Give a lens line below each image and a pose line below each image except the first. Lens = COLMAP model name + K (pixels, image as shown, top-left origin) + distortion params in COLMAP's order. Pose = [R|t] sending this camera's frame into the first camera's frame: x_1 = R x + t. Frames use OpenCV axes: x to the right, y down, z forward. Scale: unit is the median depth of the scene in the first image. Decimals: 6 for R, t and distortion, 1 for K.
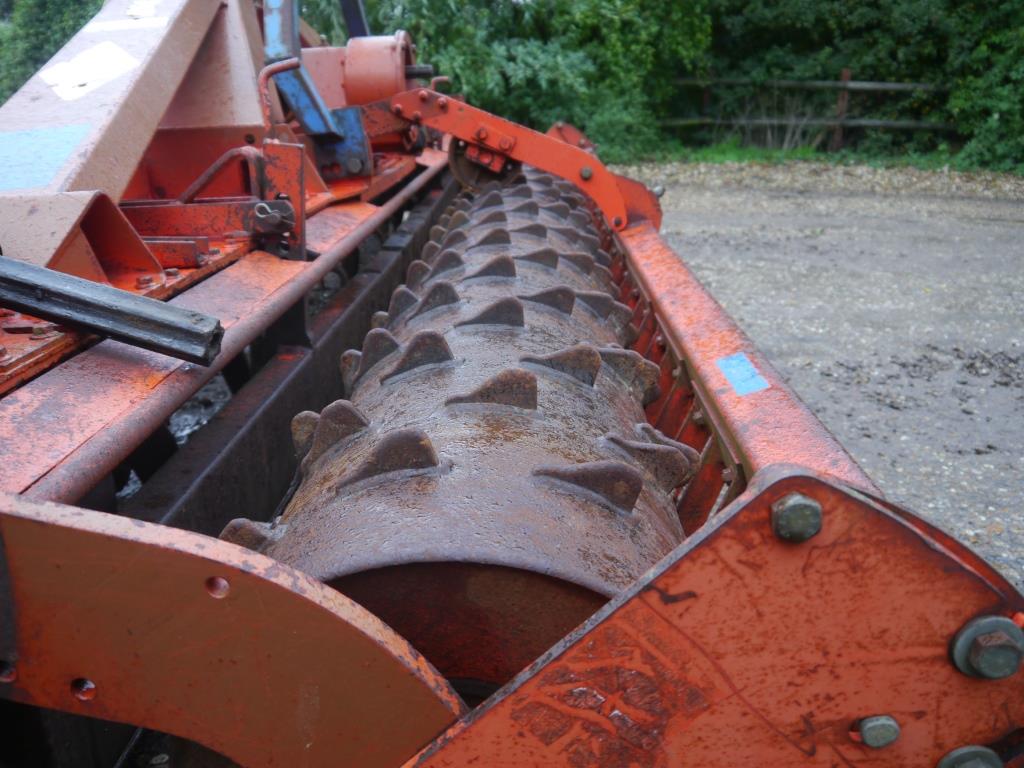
lens RADIAL K [[851.6, 0, 510.2], [0, 851.6, 386.1], [0, 0, 1]] dist [-0.018748, -0.008891]
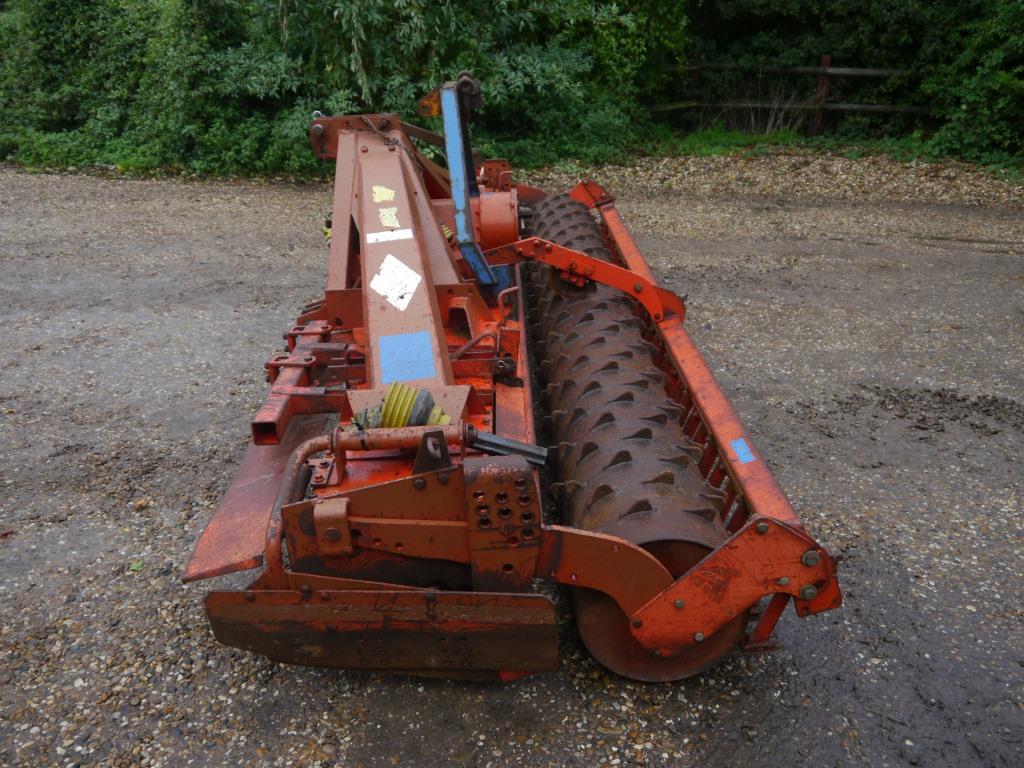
lens RADIAL K [[897.1, 0, 515.6], [0, 897.1, 409.8], [0, 0, 1]] dist [-0.009106, -0.023089]
pose [[0.999094, -0.019311, 0.037936, -0.125904], [0.016547, 0.997276, 0.071873, -0.092788], [-0.039221, -0.071181, 0.996692, -0.402880]]
